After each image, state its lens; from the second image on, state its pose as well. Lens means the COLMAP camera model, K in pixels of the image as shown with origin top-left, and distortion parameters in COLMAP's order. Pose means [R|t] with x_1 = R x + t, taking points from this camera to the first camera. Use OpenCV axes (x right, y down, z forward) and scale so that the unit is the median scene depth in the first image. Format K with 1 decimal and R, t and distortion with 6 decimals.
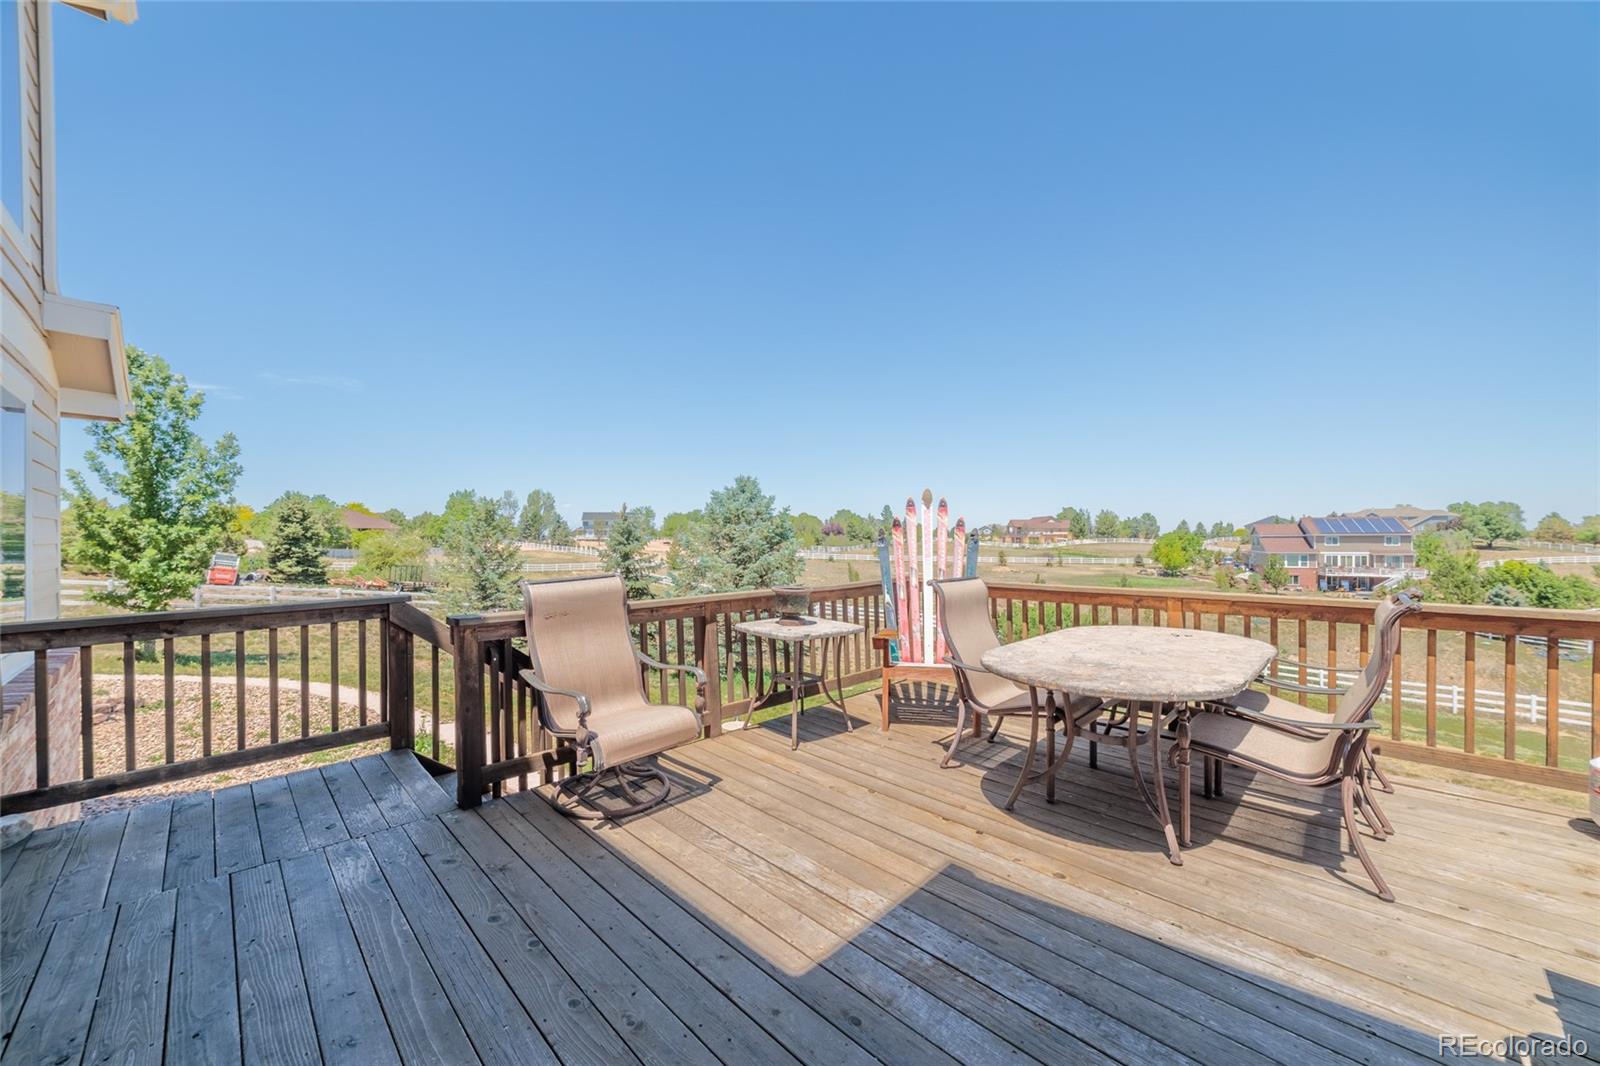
lens RADIAL K [[619.6, 0, 800.0], [0, 619.6, 533.0], [0, 0, 1]] dist [-0.000575, 0.000034]
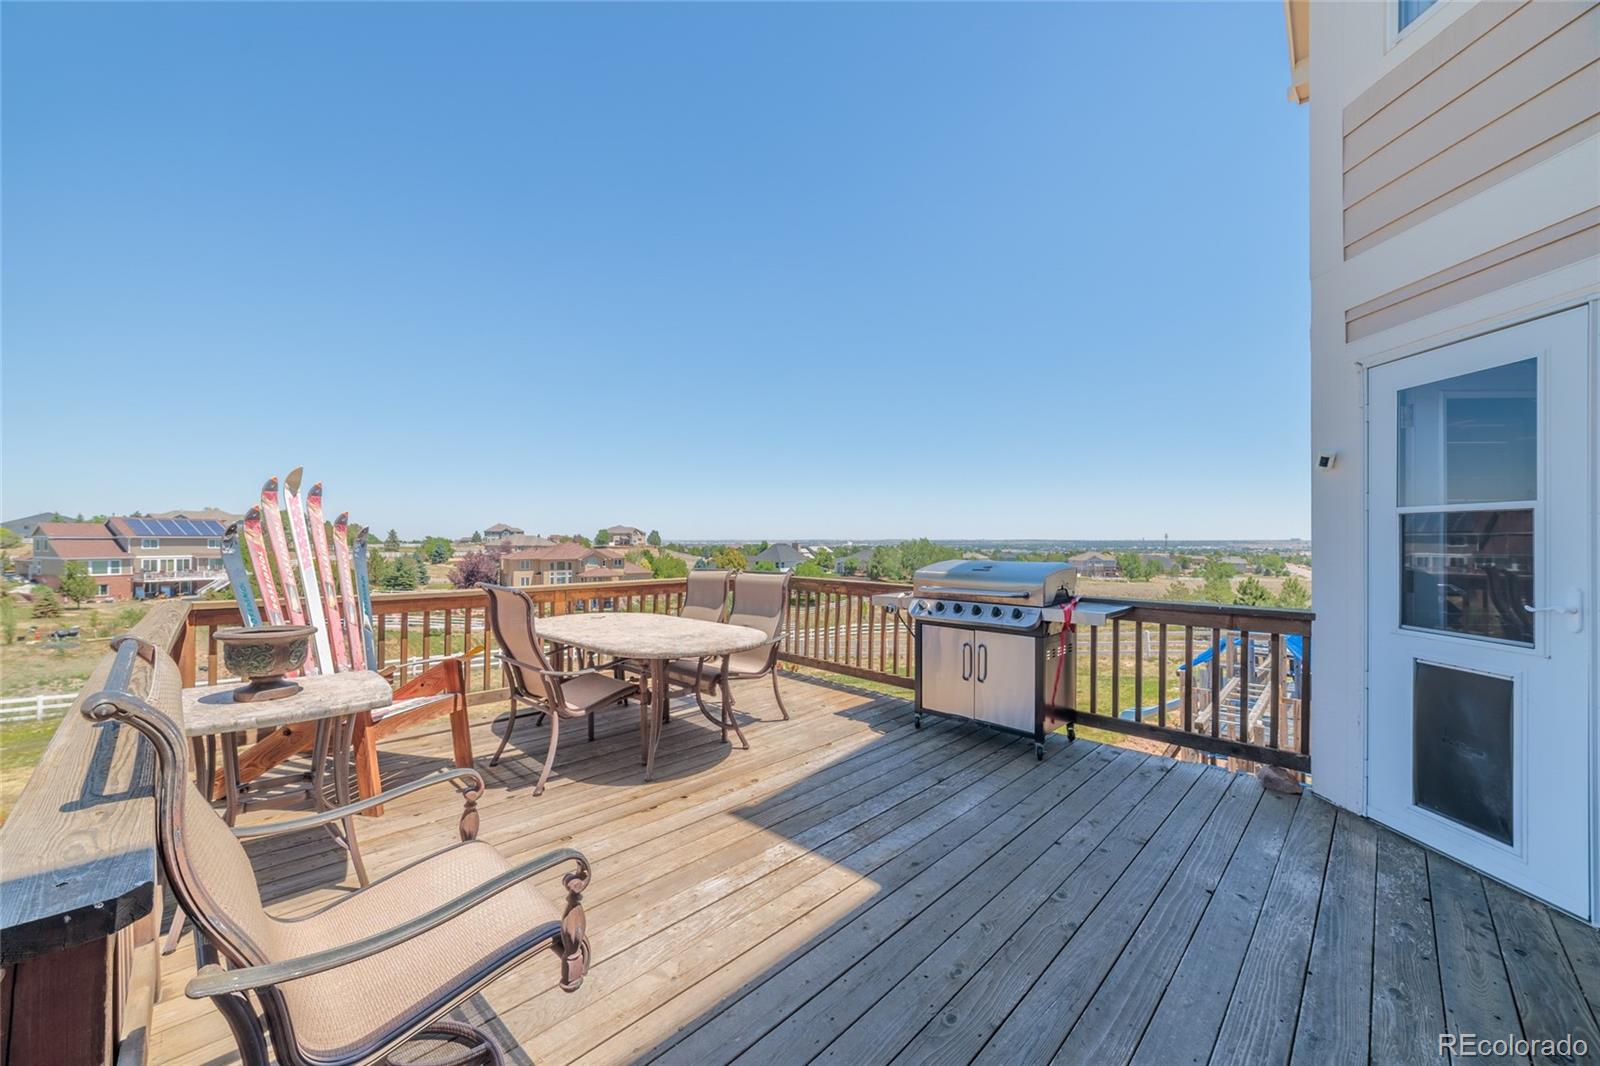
lens RADIAL K [[619.6, 0, 800.0], [0, 619.6, 533.0], [0, 0, 1]] dist [-0.000575, 0.000034]
pose [[-0.045890, 0.015391, 0.998828, -0.096559], [-0.010918, 0.999814, -0.015908, 0.001163], [-0.998887, -0.011636, -0.045713, 0.093288]]
